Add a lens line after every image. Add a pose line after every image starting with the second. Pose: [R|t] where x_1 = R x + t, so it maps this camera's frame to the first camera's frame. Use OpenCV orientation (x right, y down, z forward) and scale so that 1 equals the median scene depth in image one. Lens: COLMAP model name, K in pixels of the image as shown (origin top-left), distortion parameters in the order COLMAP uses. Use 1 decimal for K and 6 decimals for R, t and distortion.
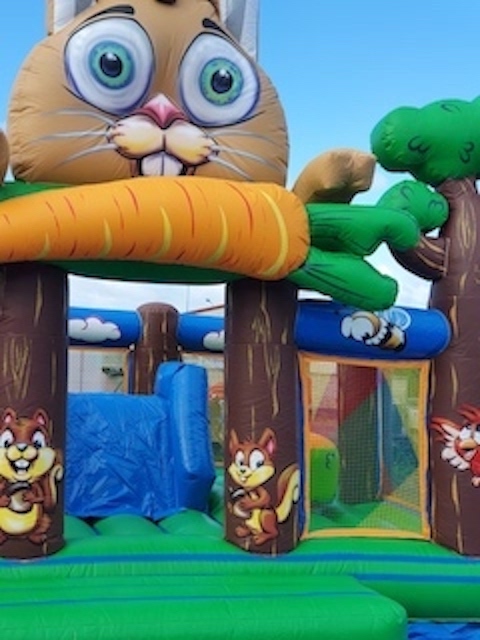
lens RADIAL K [[985.4, 0, 240.0], [0, 985.4, 320.0], [0, 0, 1]] dist [0.157981, -0.075297]
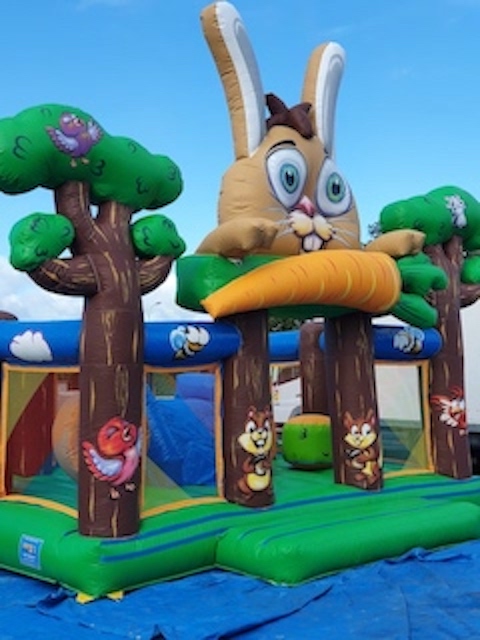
lens RADIAL K [[985.4, 0, 240.0], [0, 985.4, 320.0], [0, 0, 1]] dist [0.157981, -0.075297]
pose [[0.886206, -0.048268, 0.460770, -0.872527], [0.068619, 0.997264, -0.027508, -0.000445], [-0.458182, 0.055995, 0.887093, -0.295652]]
